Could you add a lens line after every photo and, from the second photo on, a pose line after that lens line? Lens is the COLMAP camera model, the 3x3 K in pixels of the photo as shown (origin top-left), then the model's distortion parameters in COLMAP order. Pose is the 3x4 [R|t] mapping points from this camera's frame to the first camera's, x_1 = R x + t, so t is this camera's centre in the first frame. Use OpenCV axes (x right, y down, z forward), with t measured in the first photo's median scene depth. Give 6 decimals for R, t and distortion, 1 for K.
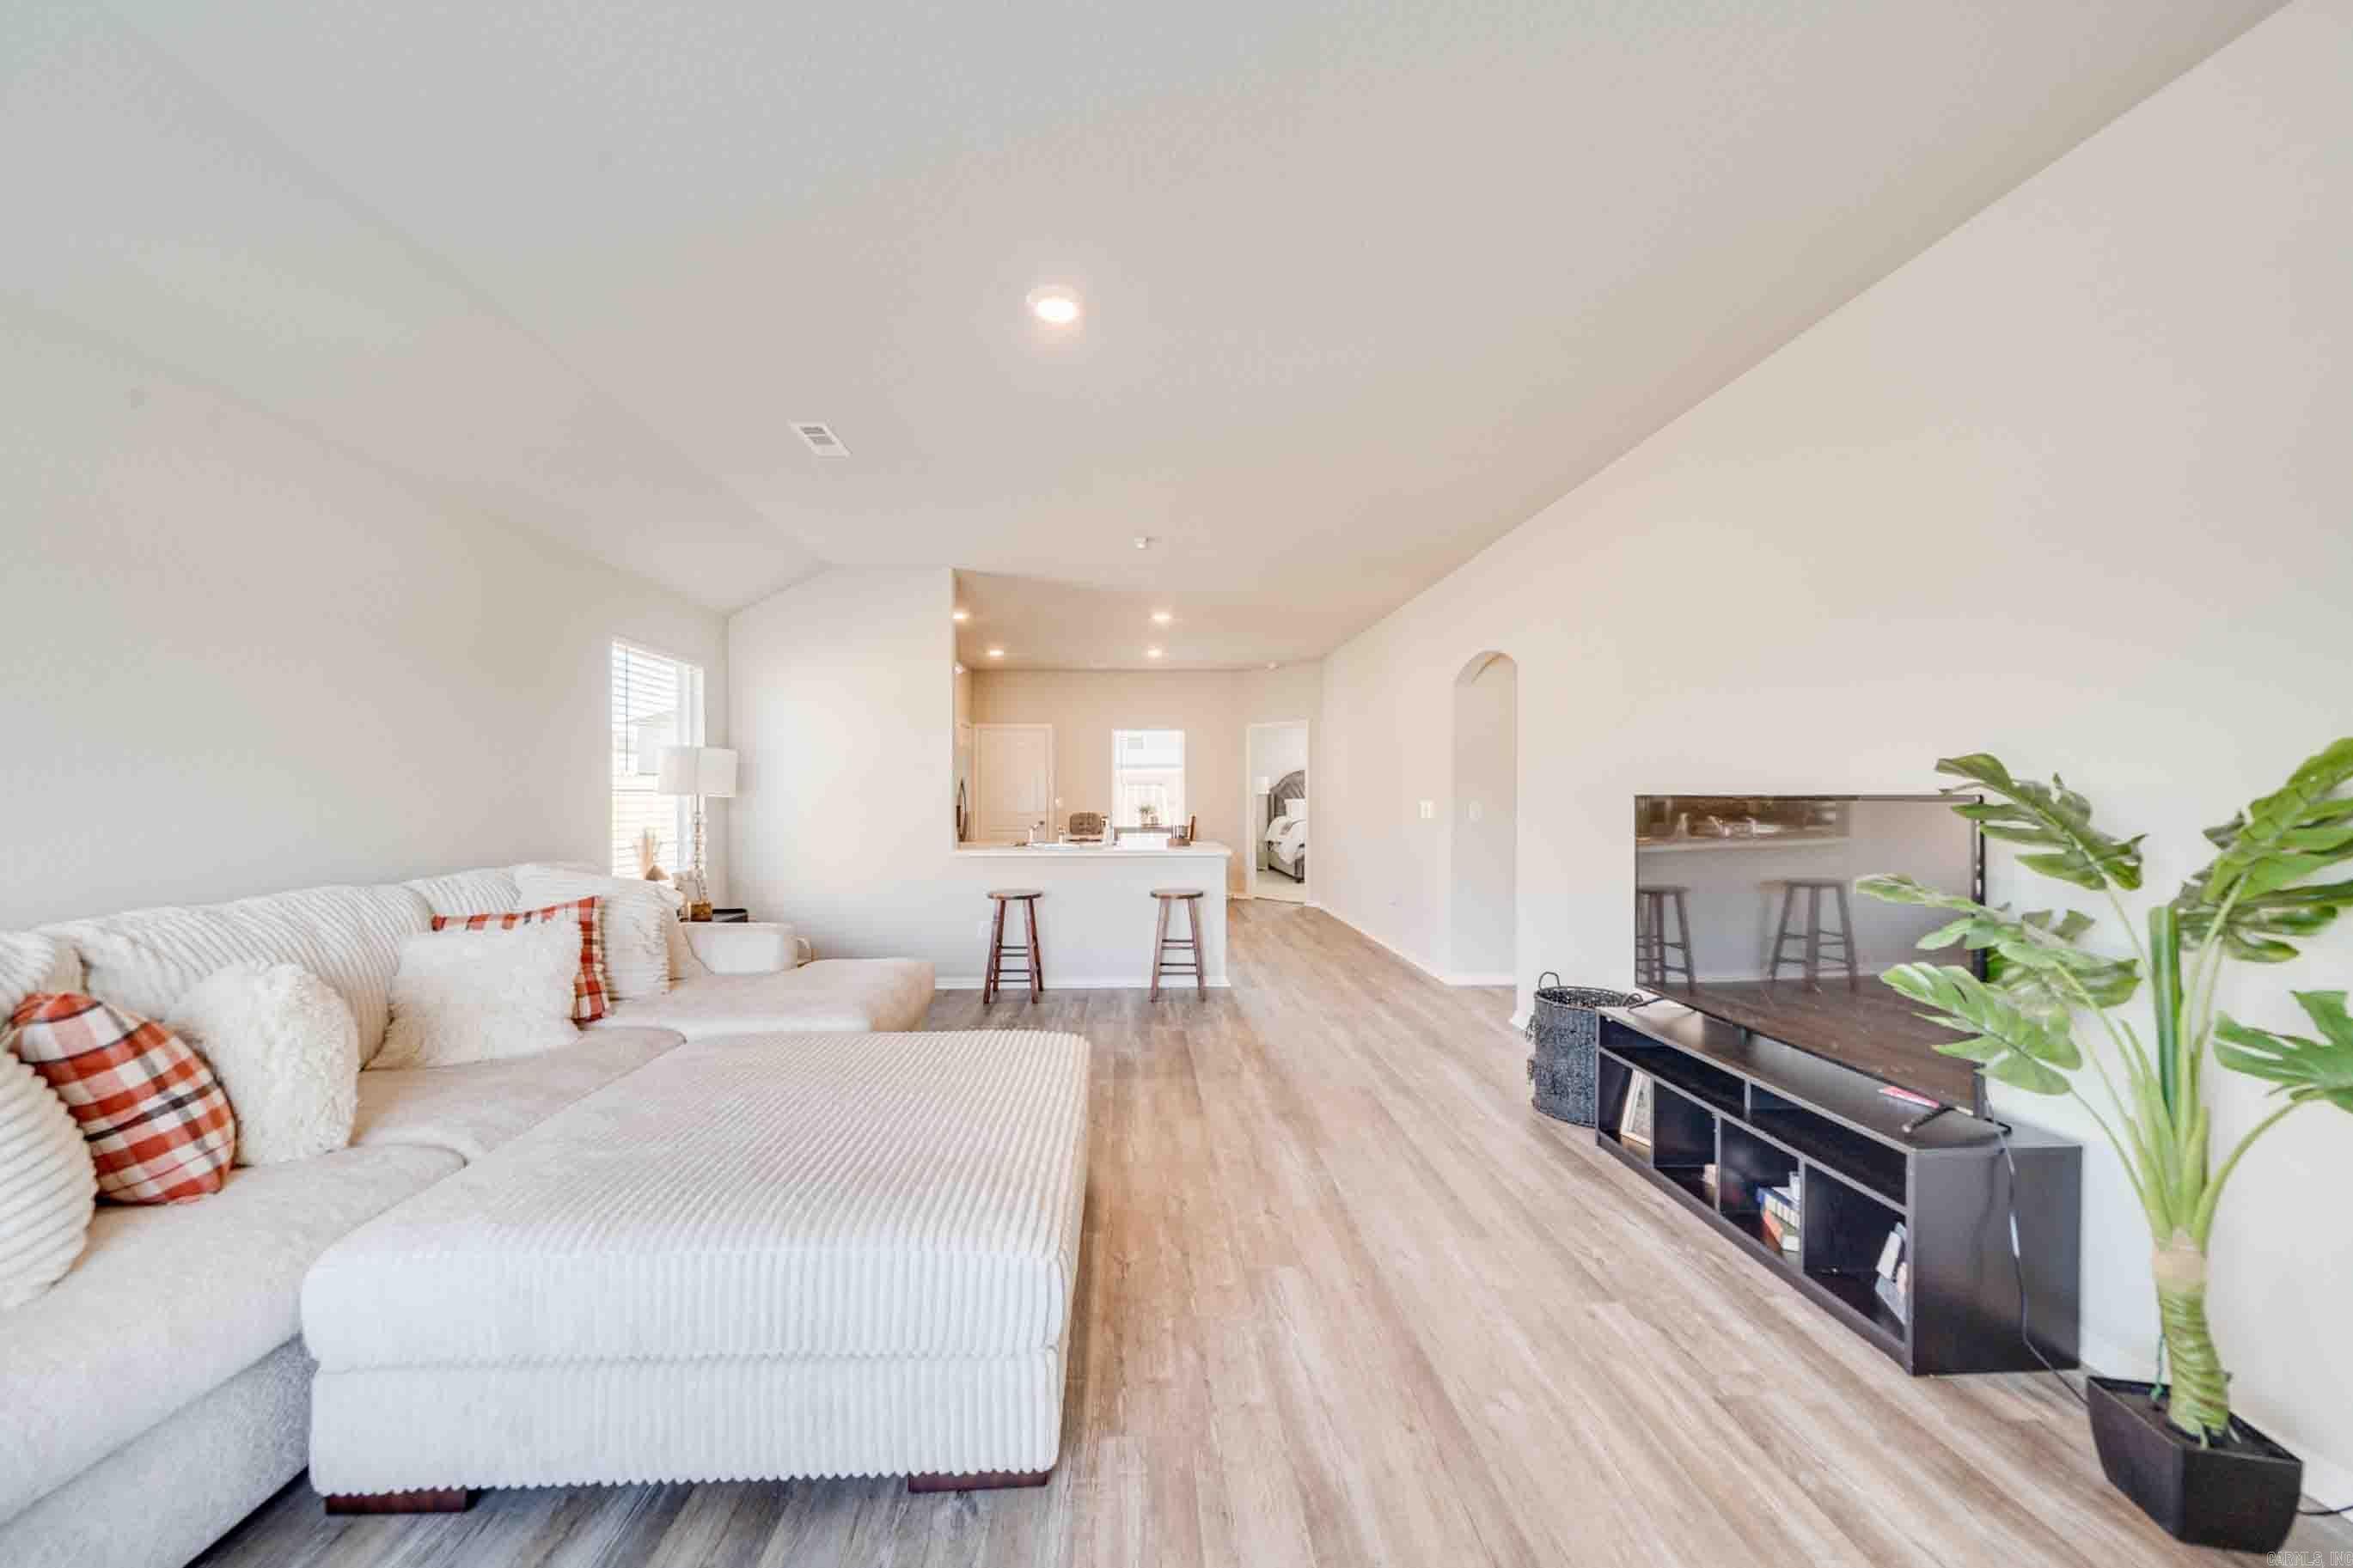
lens RADIAL K [[836.2, 0, 1180.4], [0, 836.2, 801.7], [0, 0, 1]] dist [-0.007061, 0.000110]
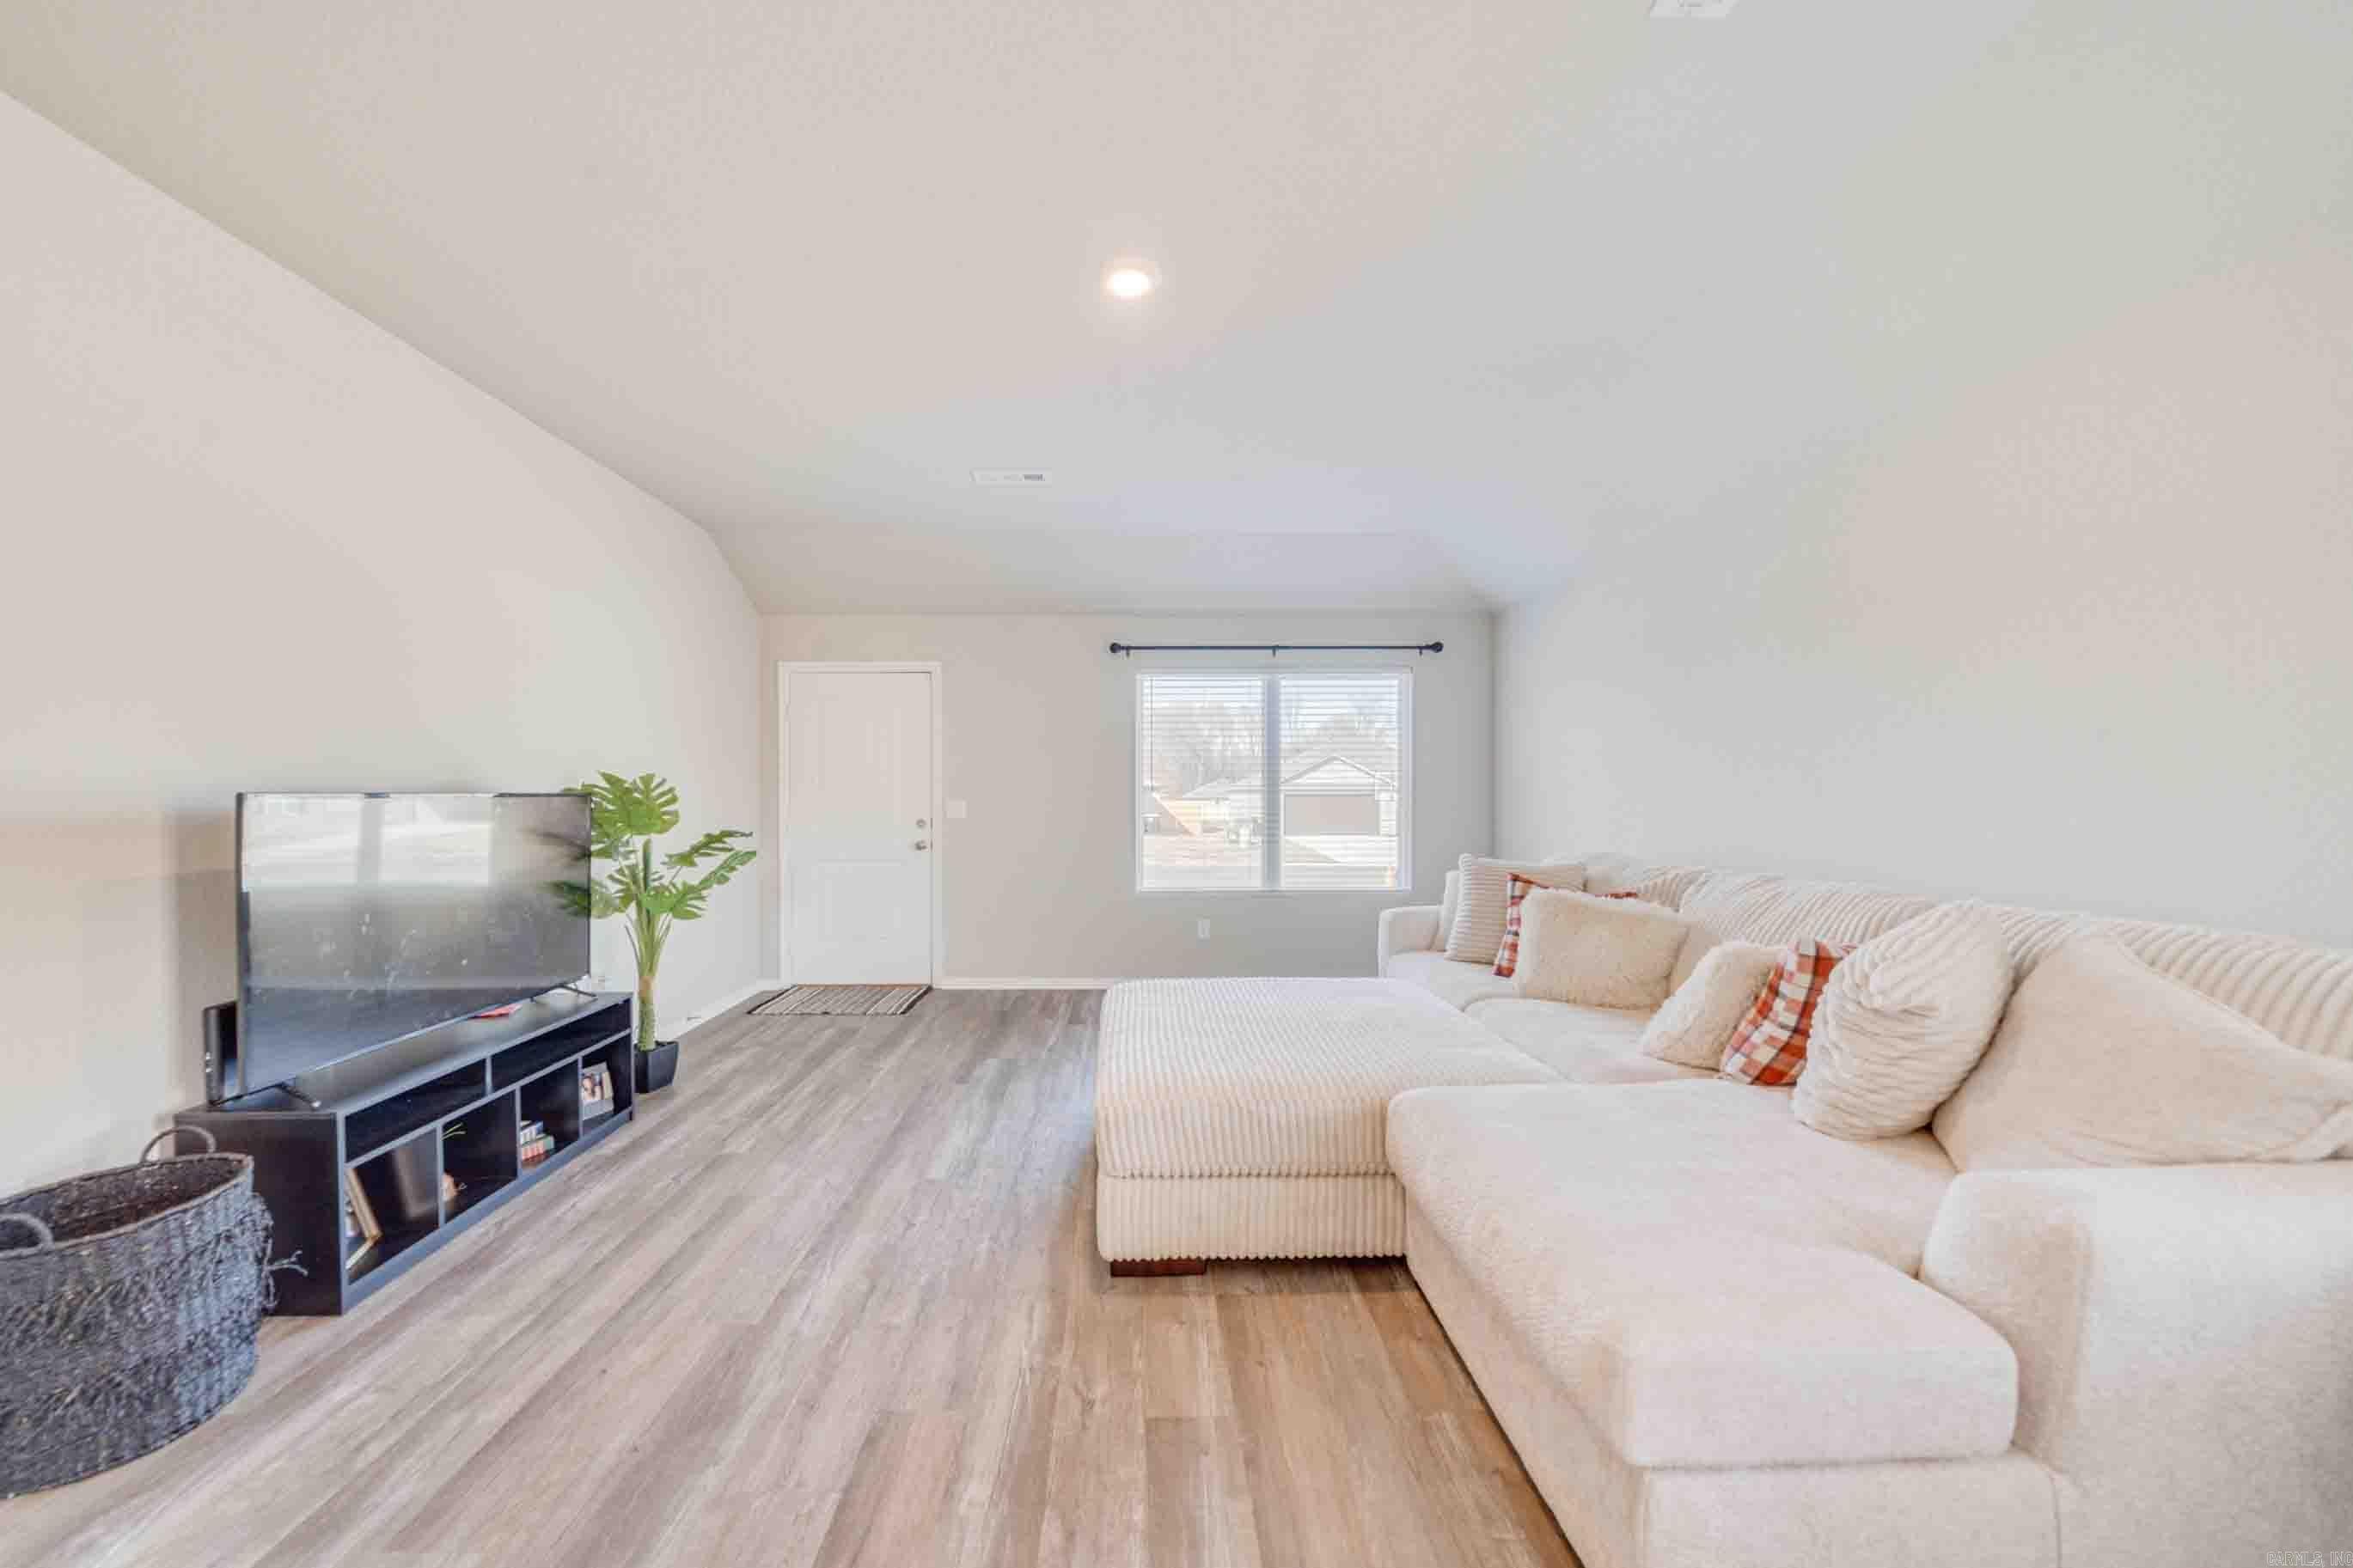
lens RADIAL K [[836.2, 0, 1155.2], [0, 836.2, 798.4], [0, 0, 1]] dist [-0.007061, 0.000110]
pose [[-0.999039, 0.008635, 0.042960, -0.218547], [0.009555, 0.999728, 0.021268, -0.011557], [-0.042765, 0.021658, -0.998850, 1.949231]]
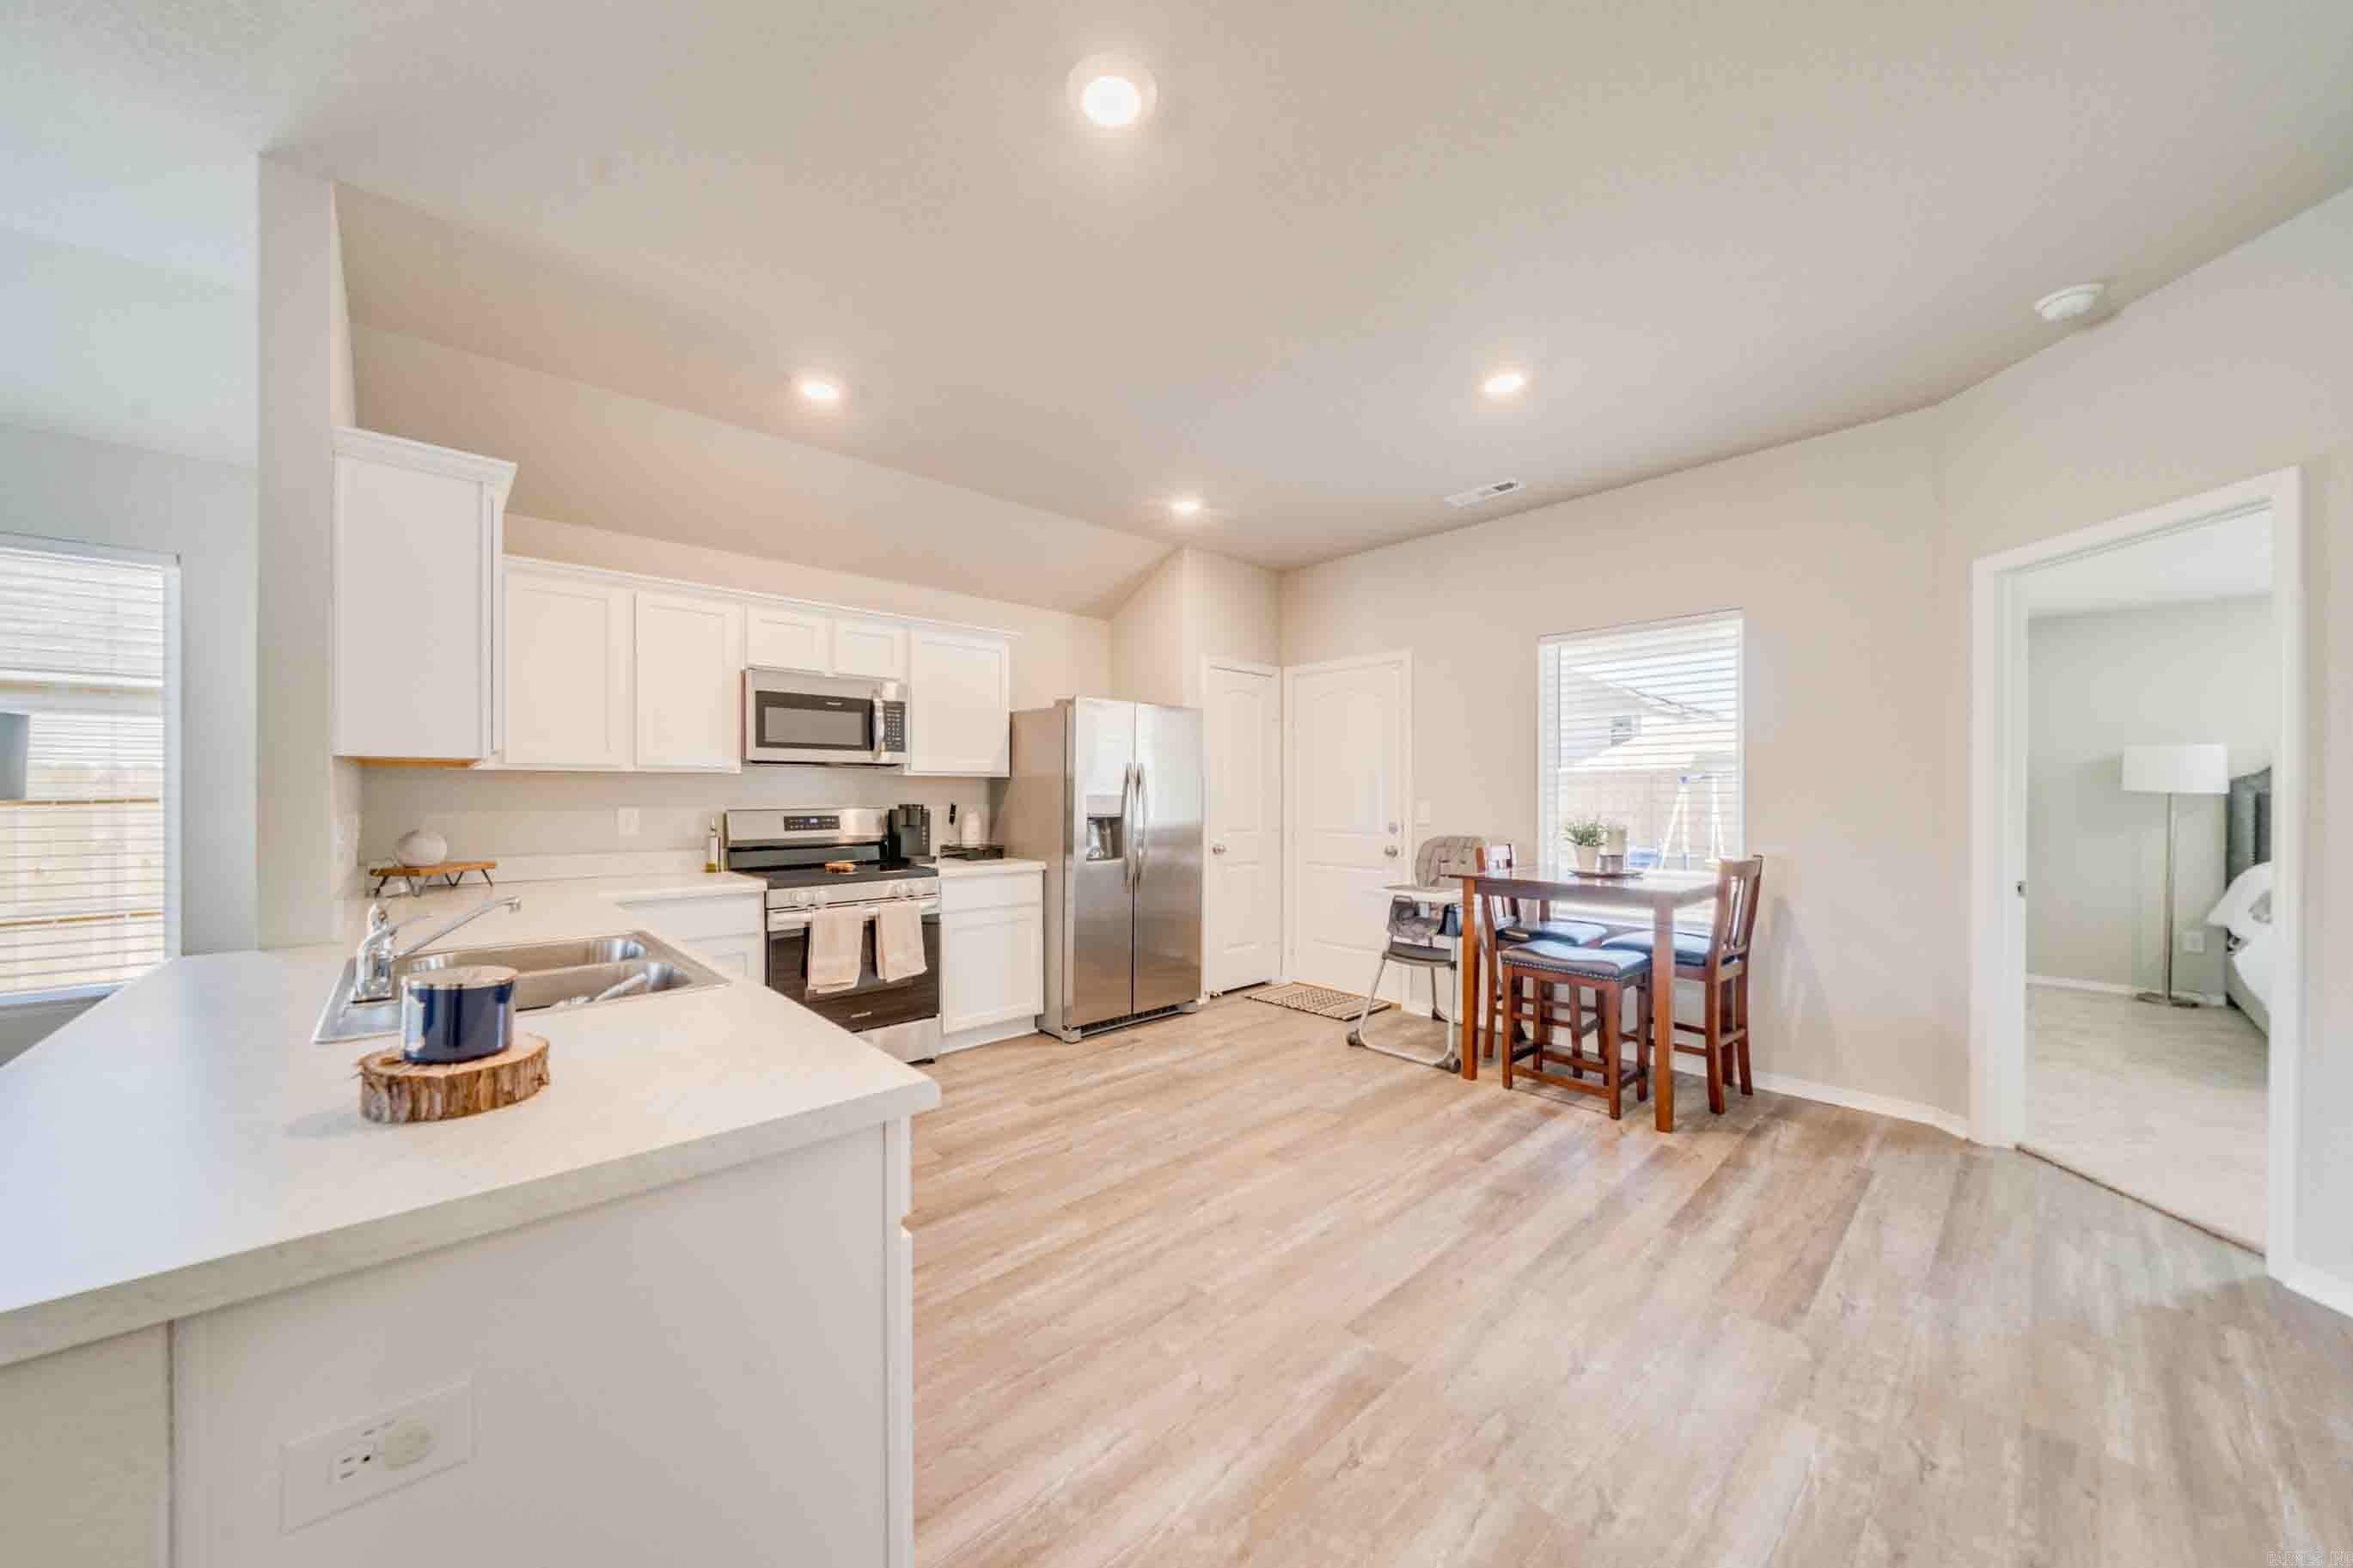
lens RADIAL K [[836.2, 0, 1172.5], [0, 836.2, 794.5], [0, 0, 1]] dist [-0.007061, 0.000110]
pose [[0.630955, 0.004258, -0.775807, 0.505739], [-0.010559, 0.999939, -0.003098, -0.021778], [0.775747, 0.010146, 0.630962, 2.282415]]
